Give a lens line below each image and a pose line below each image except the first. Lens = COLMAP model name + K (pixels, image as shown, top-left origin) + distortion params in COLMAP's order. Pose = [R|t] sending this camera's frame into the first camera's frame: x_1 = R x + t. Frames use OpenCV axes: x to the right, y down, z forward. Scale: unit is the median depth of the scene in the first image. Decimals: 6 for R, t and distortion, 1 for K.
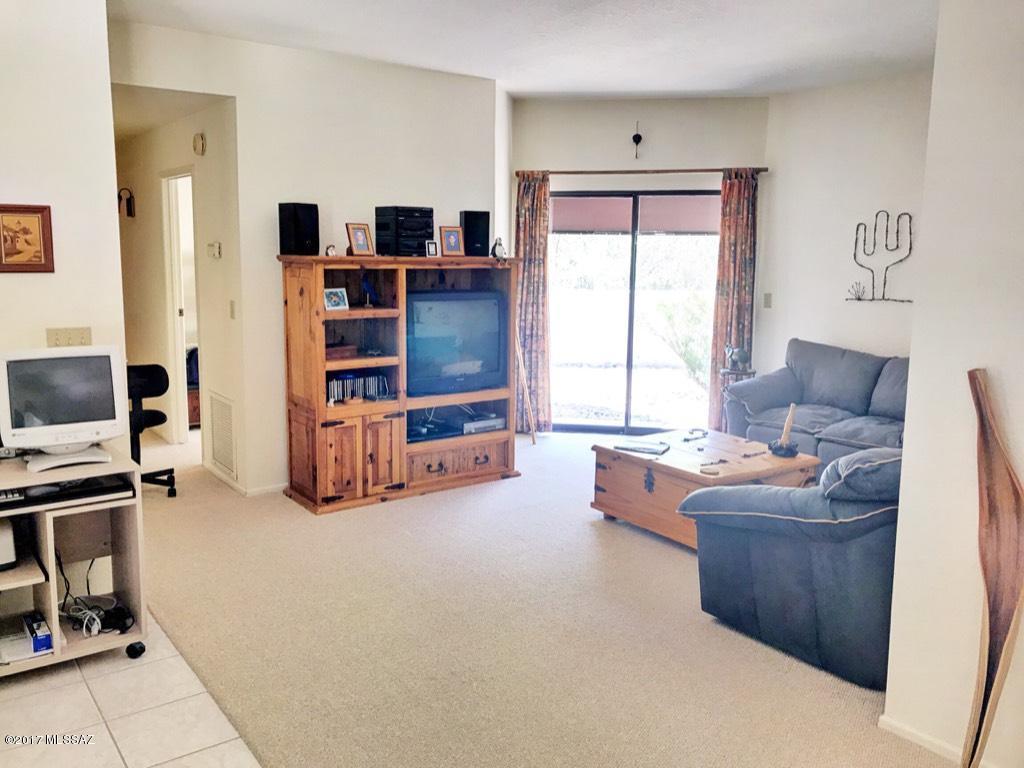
lens RADIAL K [[835.7, 0, 513.9], [0, 835.7, 371.2], [0, 0, 1]] dist [0.004657, -0.016049]
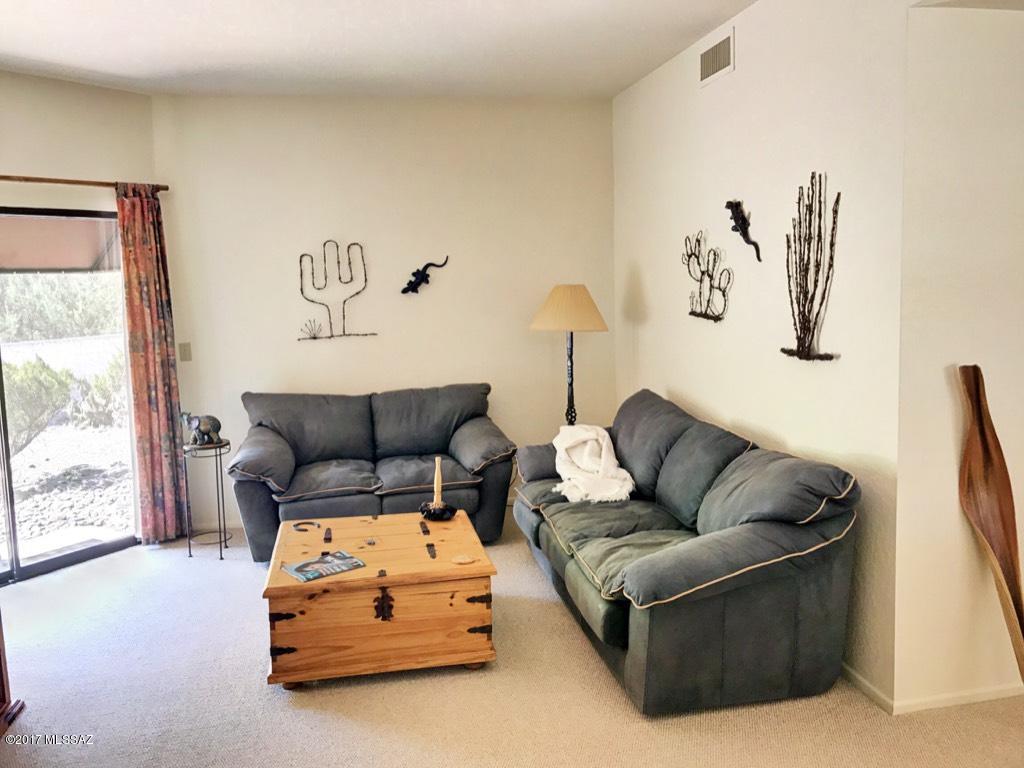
lens RADIAL K [[832.0, 0, 510.4], [0, 832.0, 362.9], [0, 0, 1]] dist [0.043492, -0.100050]
pose [[0.434032, -0.118485, 0.893072, -0.305481], [0.168020, 0.984567, 0.048966, -0.068060], [-0.885090, 0.128801, 0.447242, 0.413368]]
